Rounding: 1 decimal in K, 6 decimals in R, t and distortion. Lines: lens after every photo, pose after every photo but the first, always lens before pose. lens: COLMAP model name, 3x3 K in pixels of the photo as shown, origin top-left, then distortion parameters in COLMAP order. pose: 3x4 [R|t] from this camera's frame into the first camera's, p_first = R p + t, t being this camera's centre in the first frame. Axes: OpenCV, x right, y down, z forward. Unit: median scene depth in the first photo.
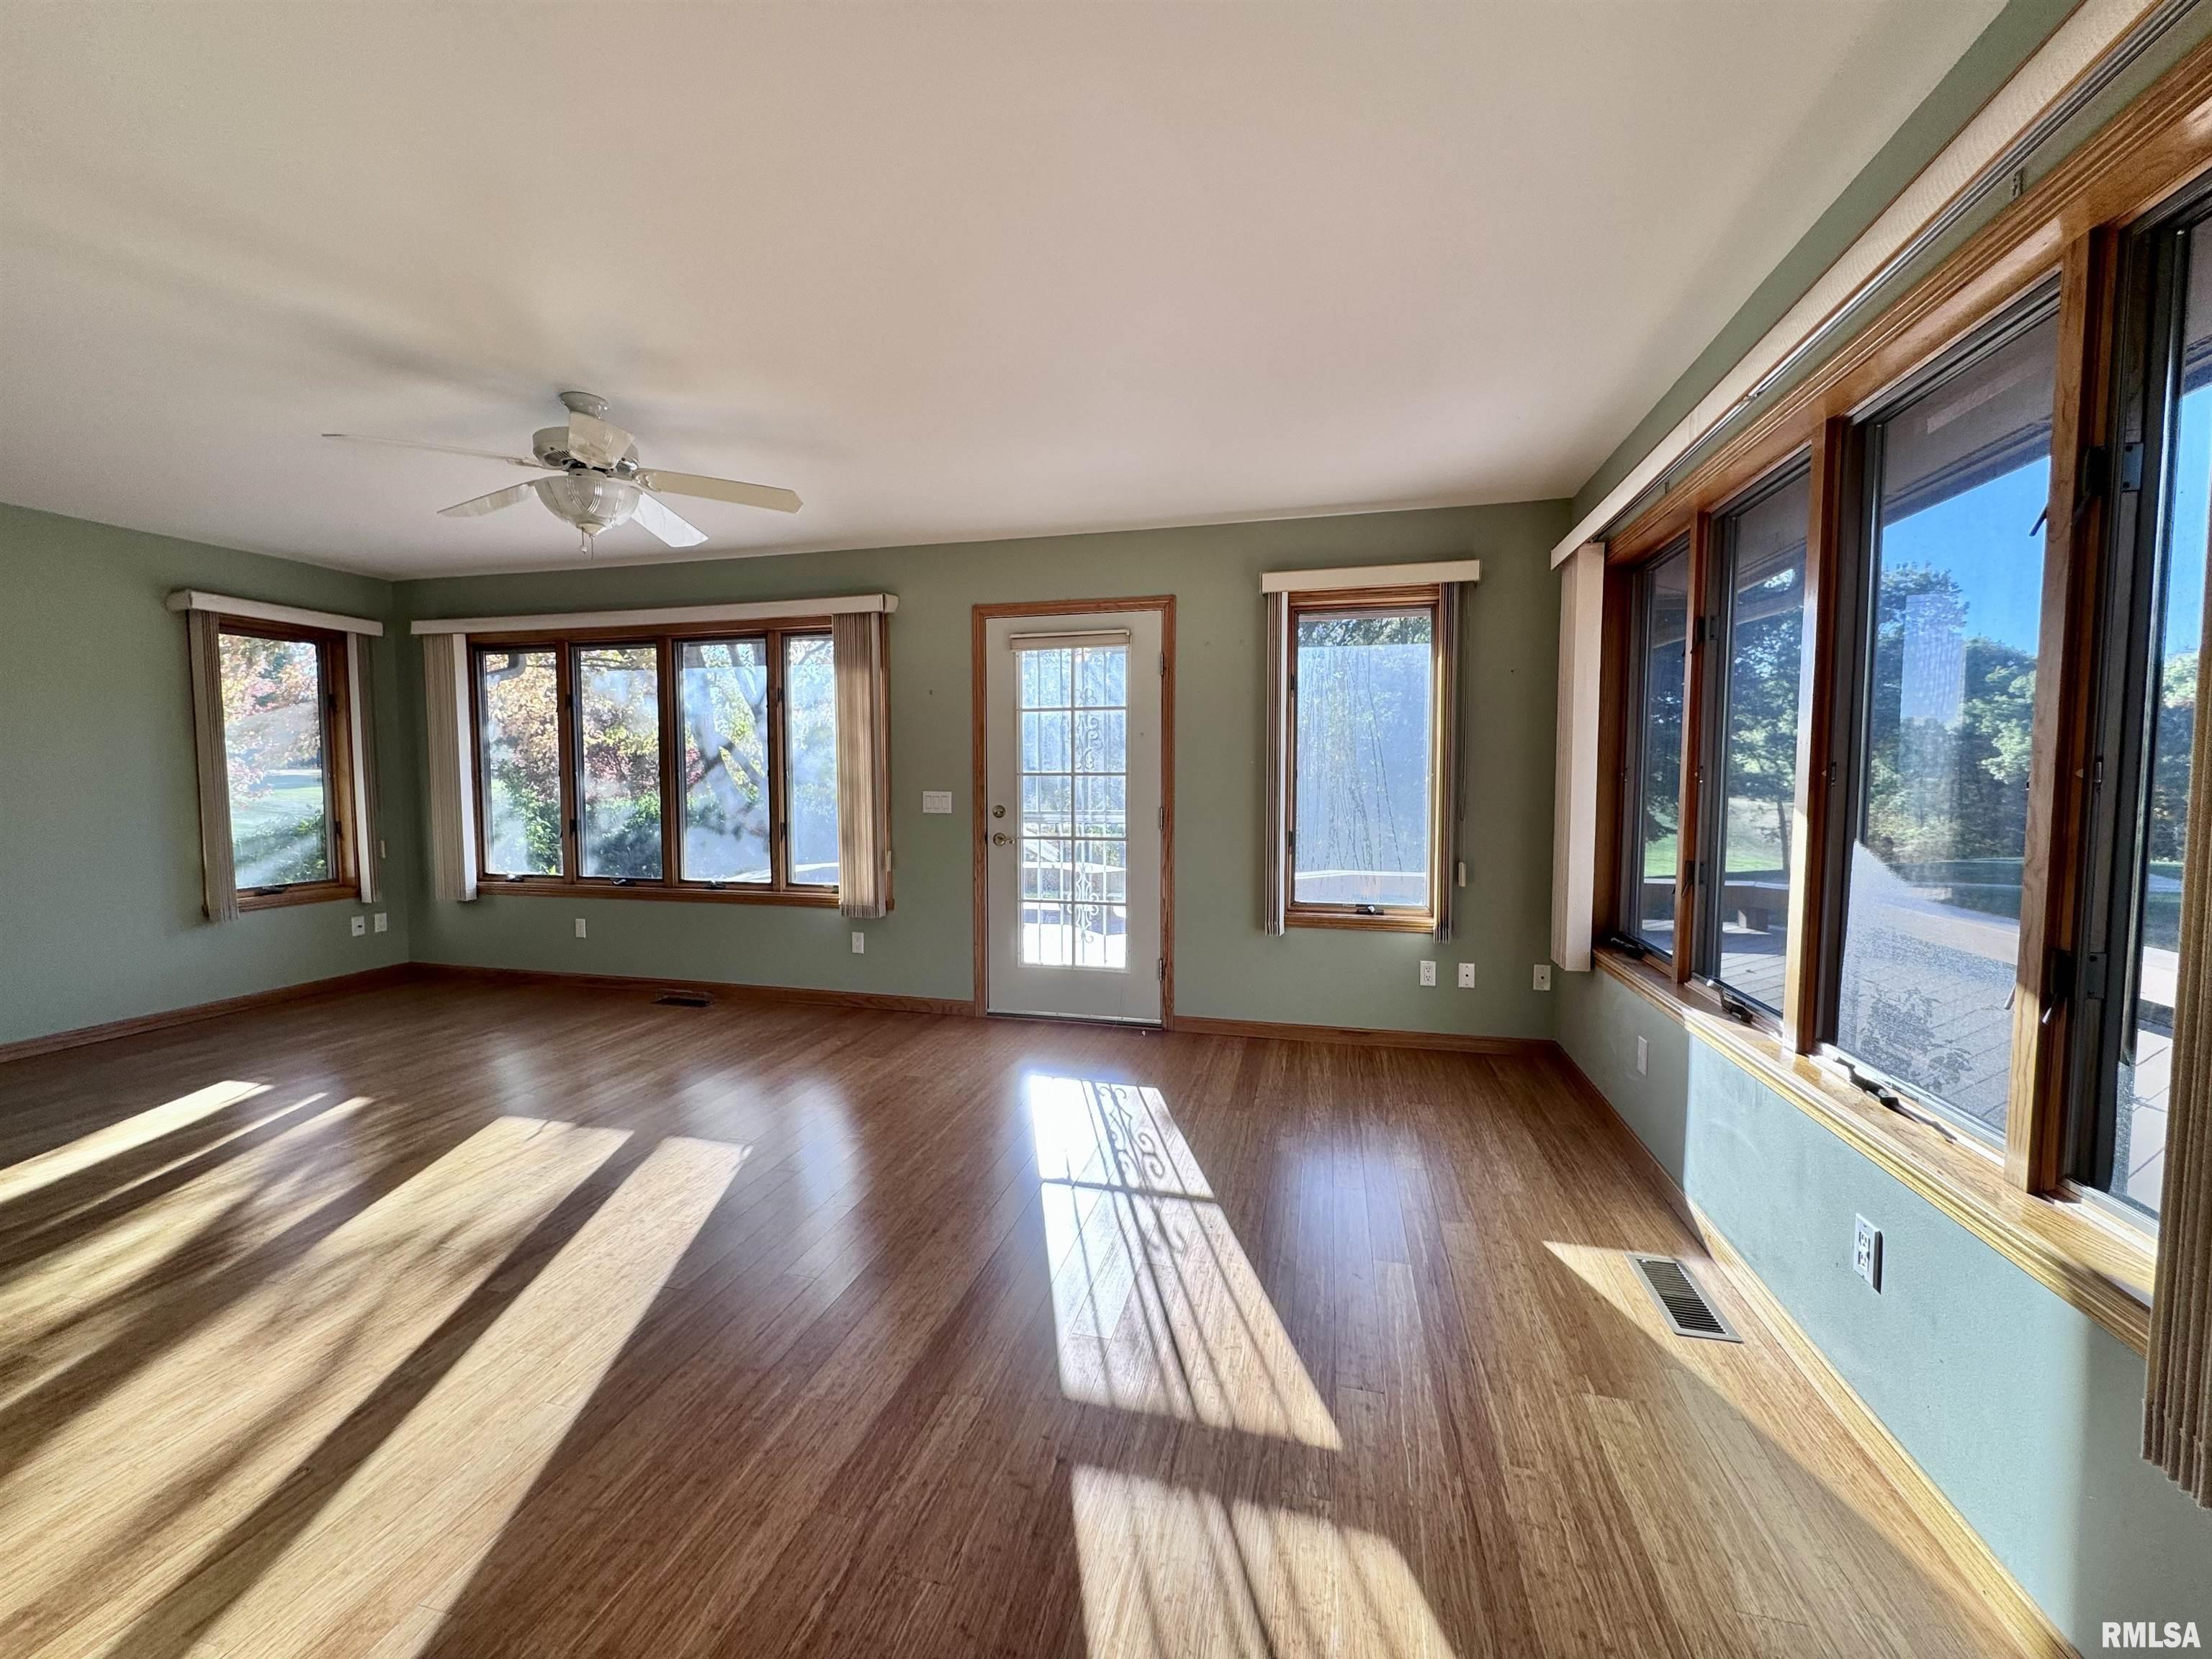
lens RADIAL K [[880.3, 0, 1110.3], [0, 880.3, 825.7], [0, 0, 1]] dist [-0.003118, 0.000958]
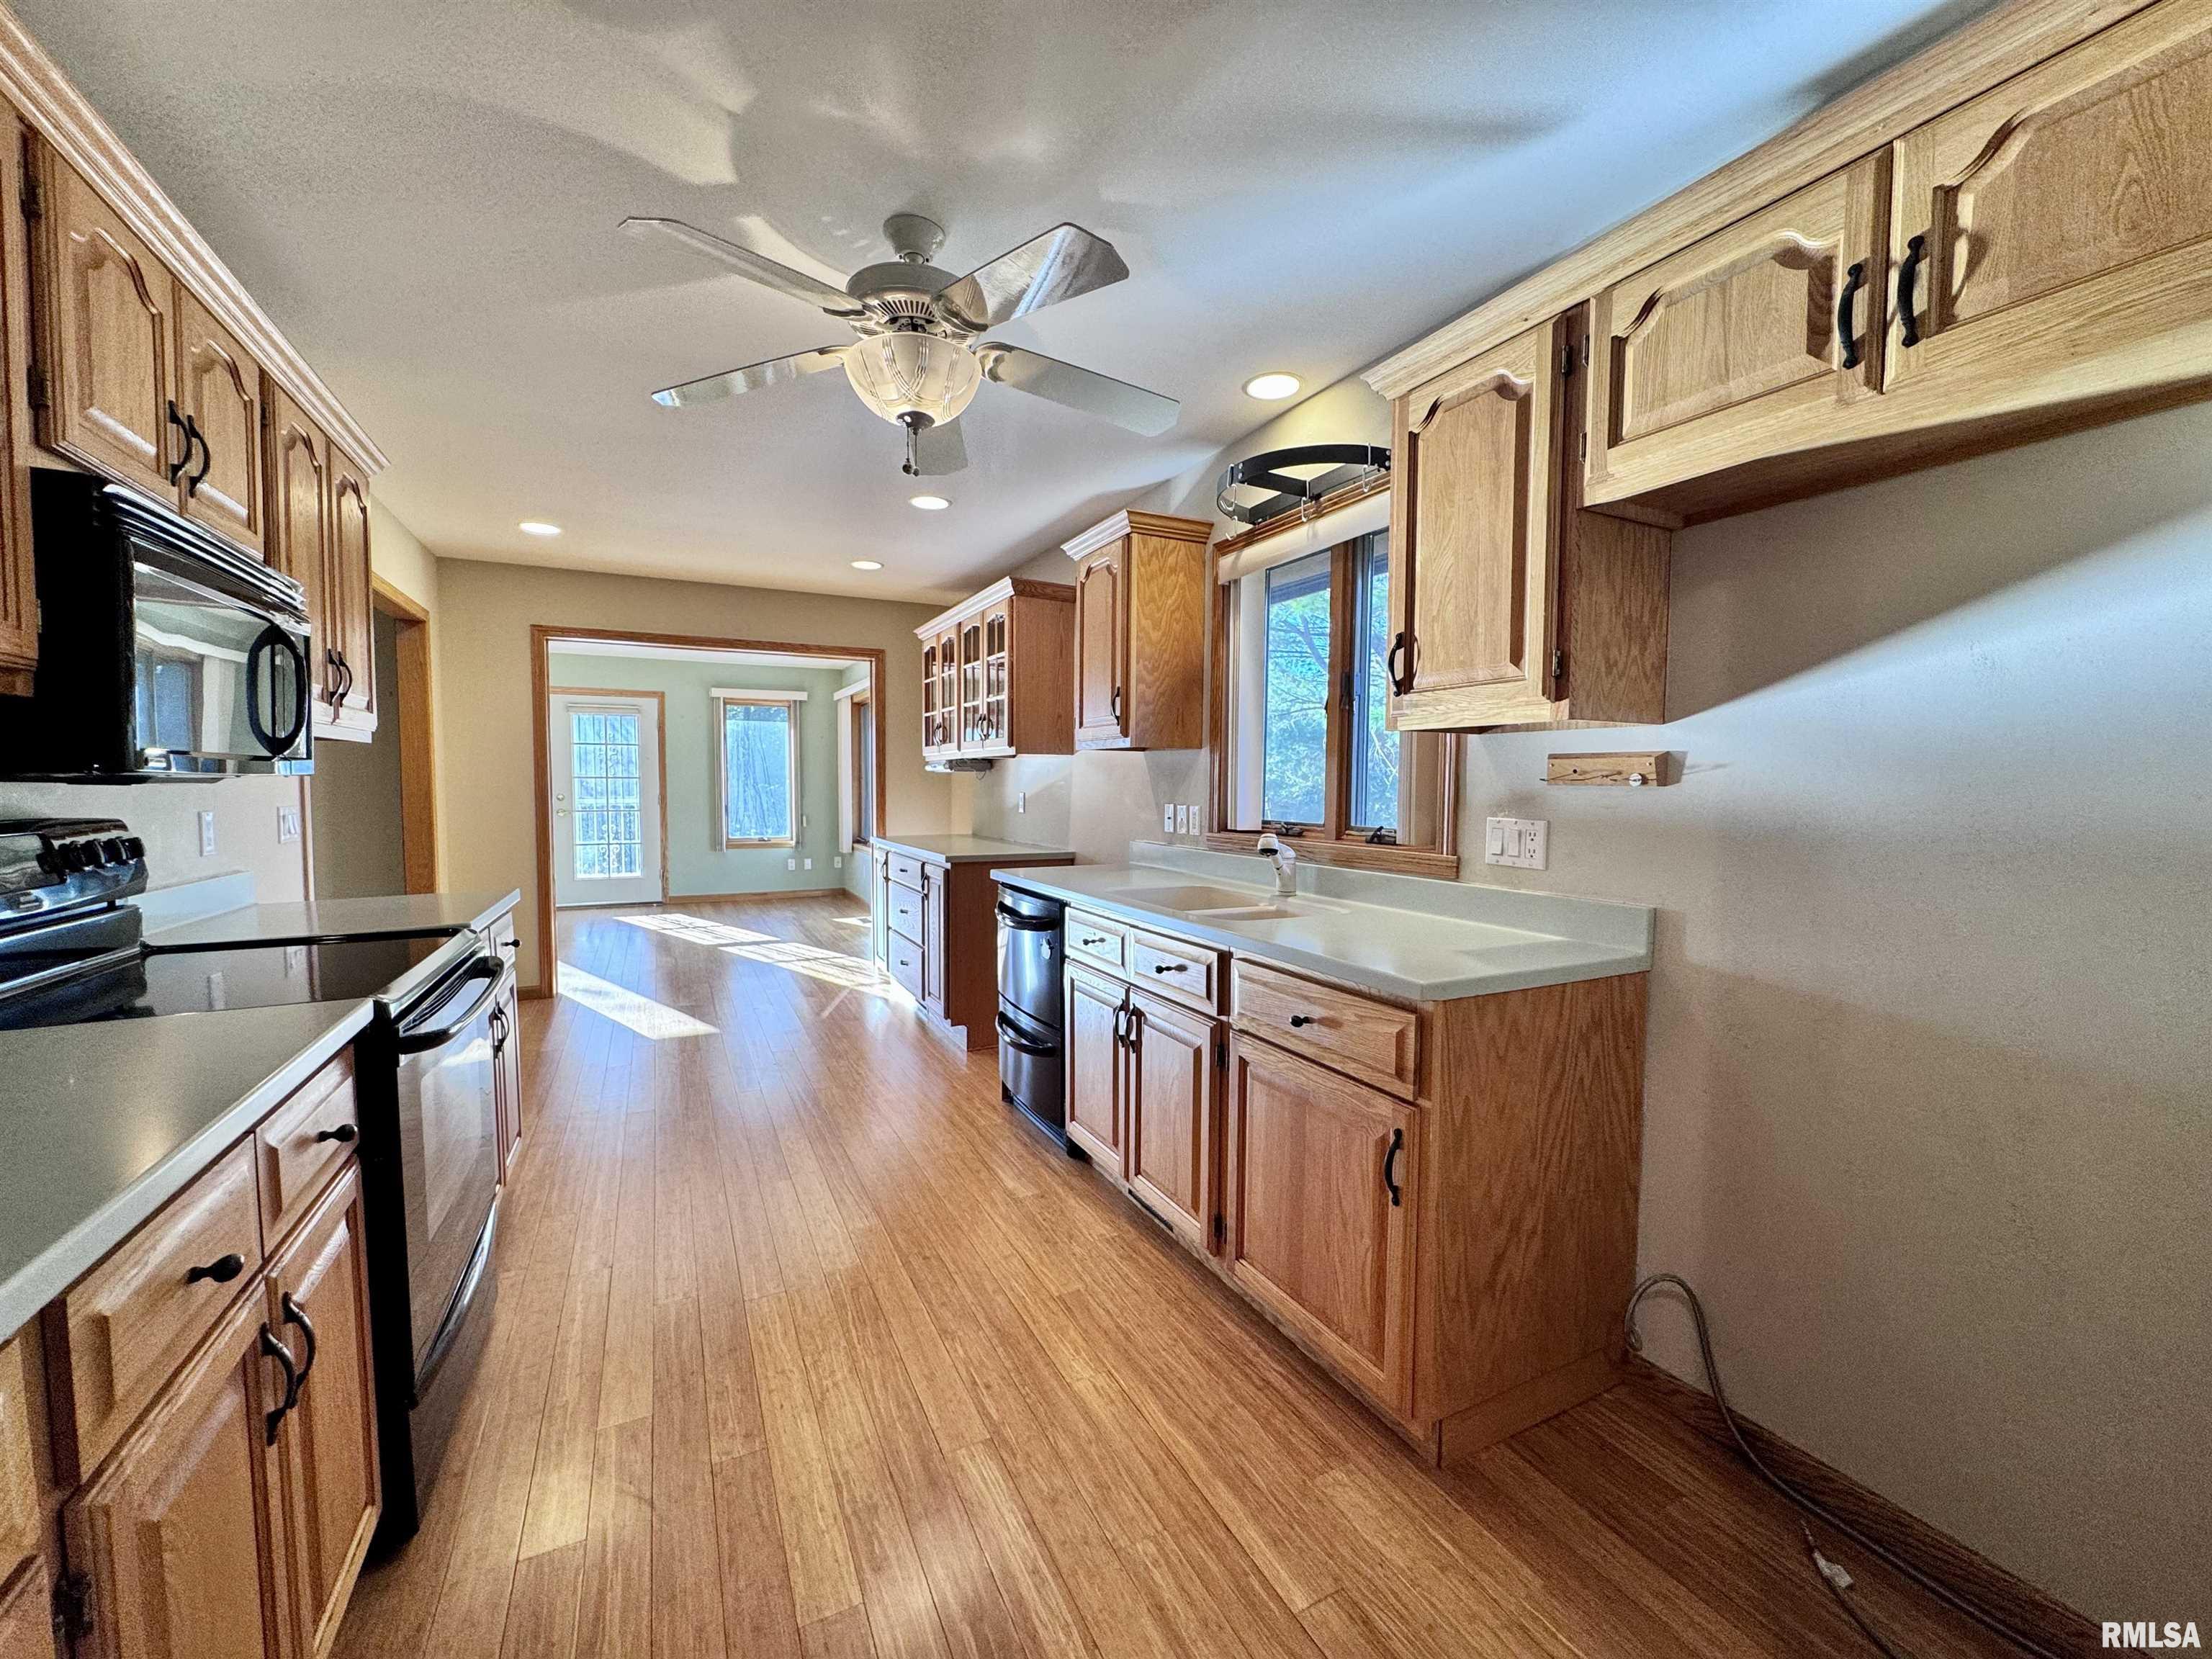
lens RADIAL K [[880.3, 0, 1107.0], [0, 880.3, 828.5], [0, 0, 1]] dist [-0.003118, 0.000958]
pose [[0.752233, -0.030405, 0.658195, -0.522118], [0.034011, 0.999395, 0.007296, 0.080415], [-0.658019, 0.016897, 0.752812, -1.258886]]
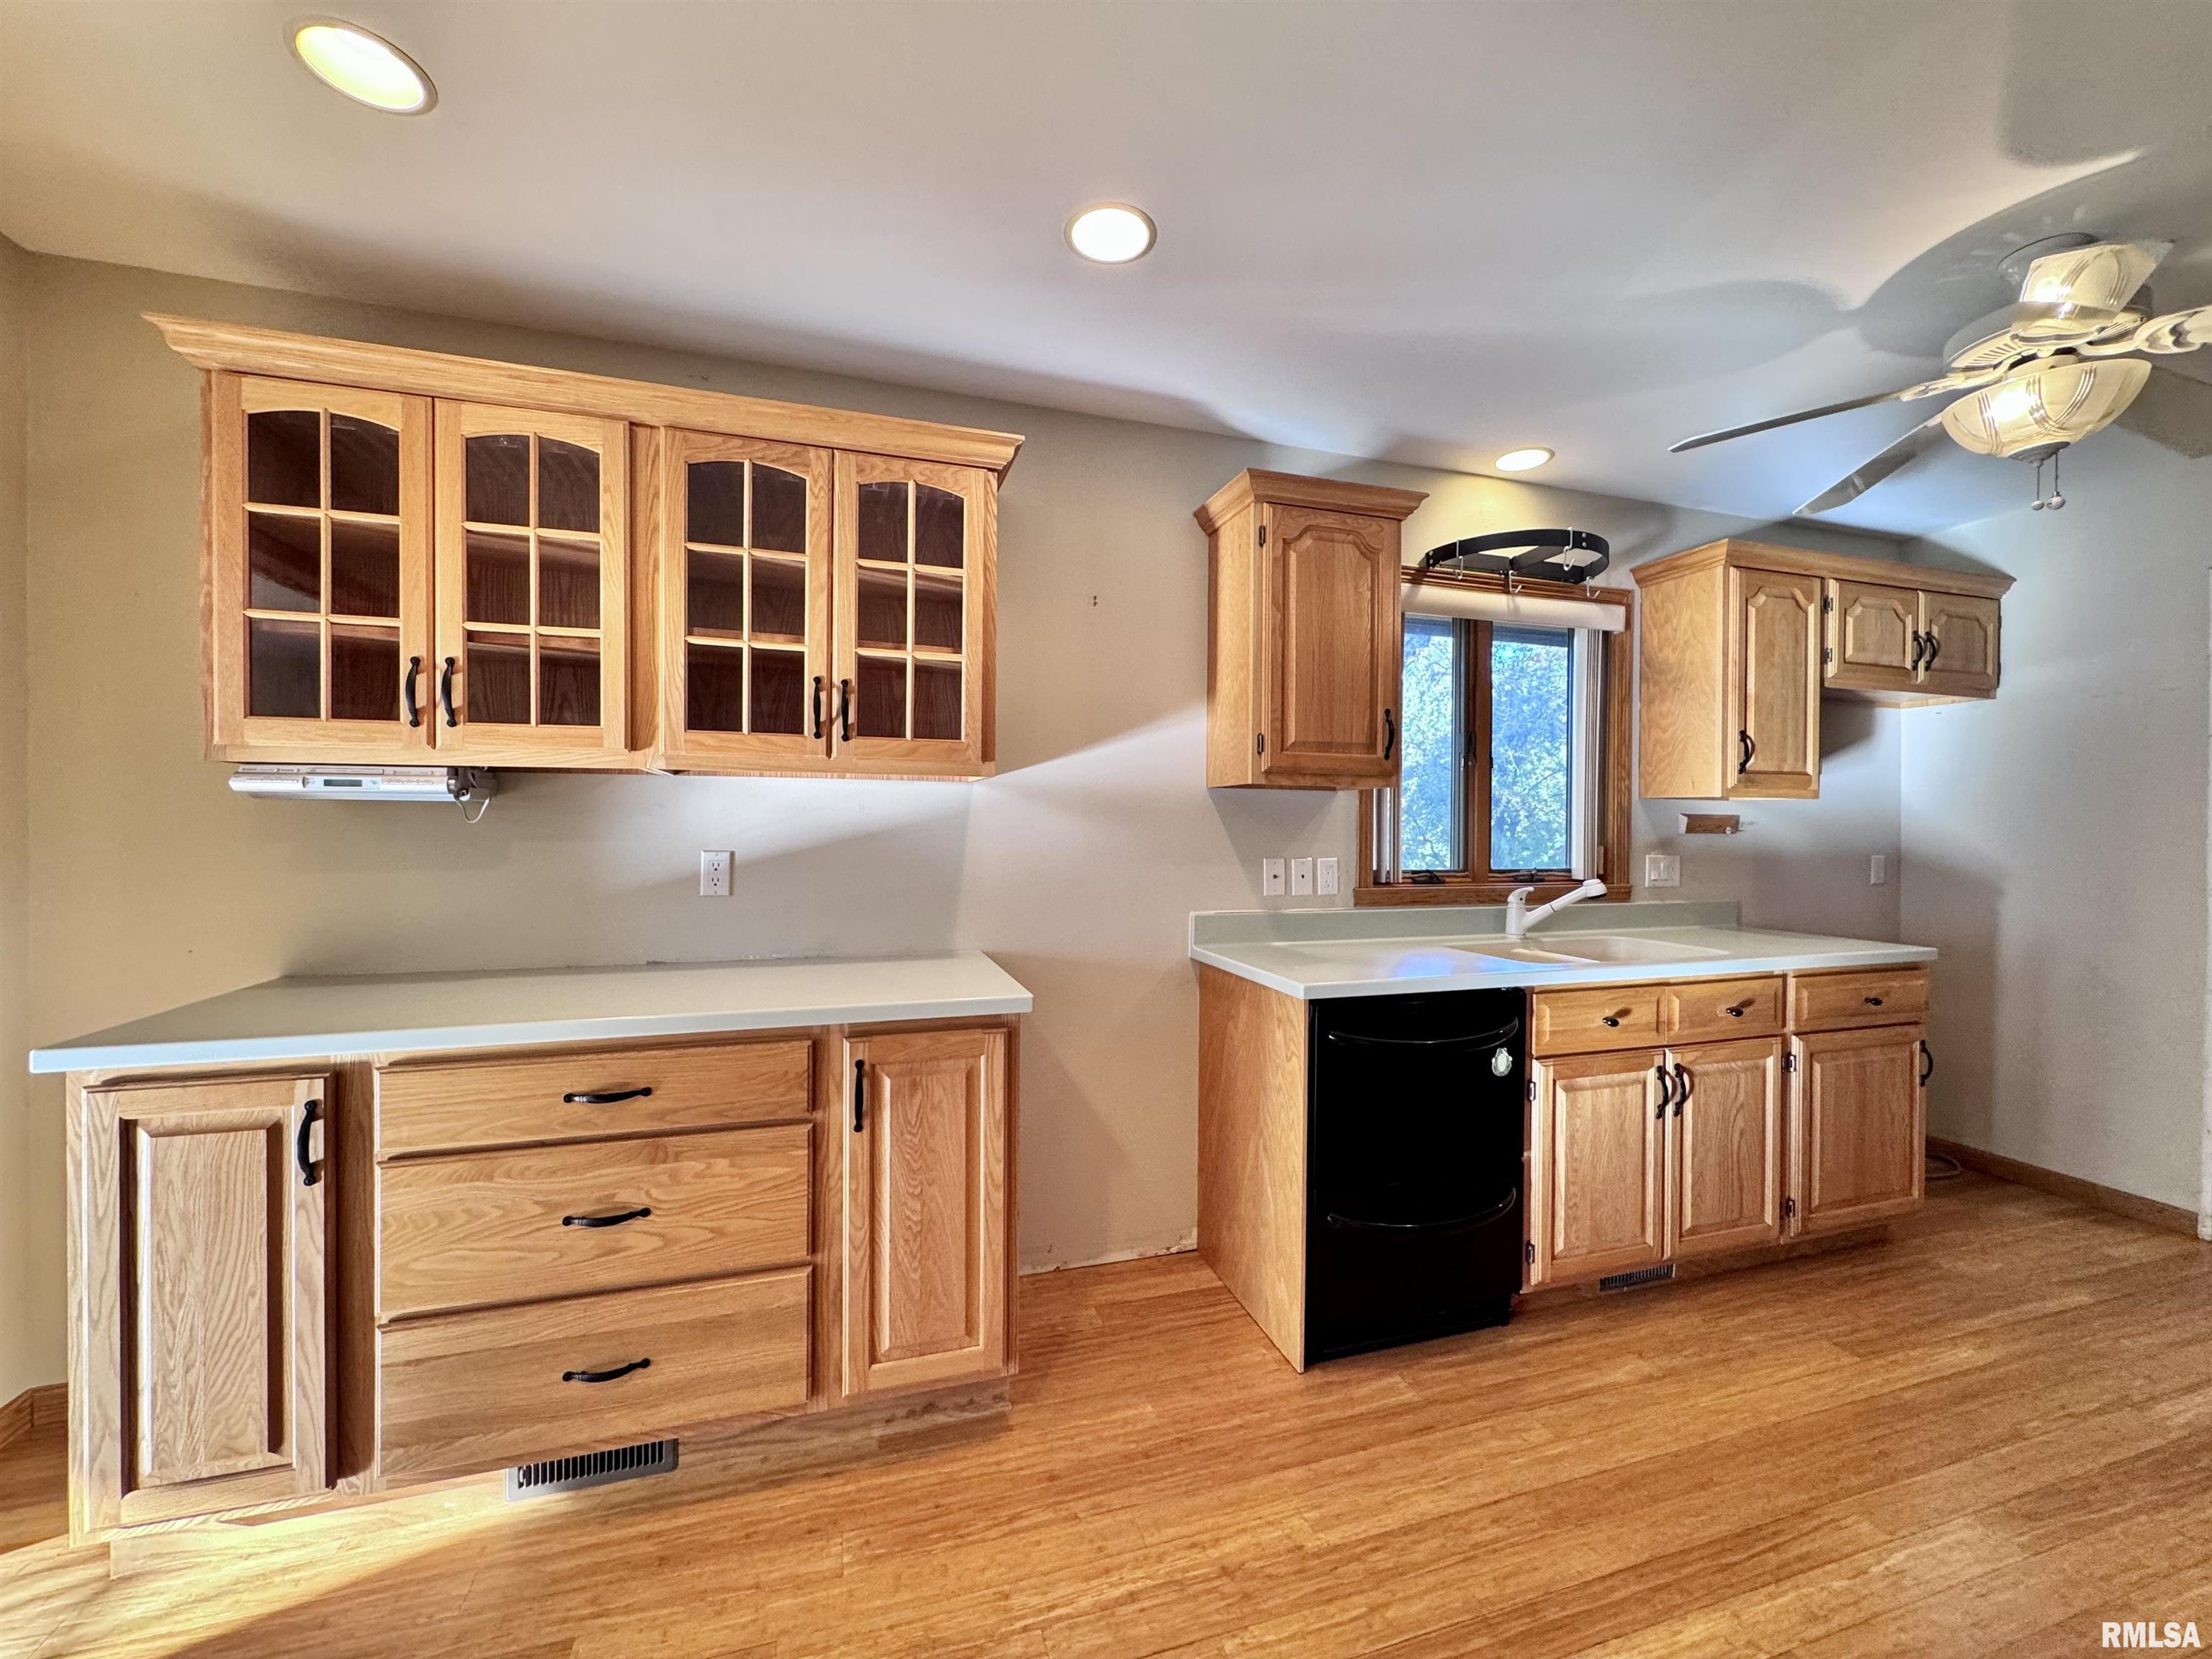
lens RADIAL K [[880.3, 0, 1098.2], [0, 880.3, 825.6], [0, 0, 1]] dist [-0.003118, 0.000958]
pose [[-0.526136, 0.000867, 0.850400, -0.416278], [0.044835, 0.998637, 0.026721, 0.020241], [-0.849218, 0.052187, -0.525458, -0.258063]]
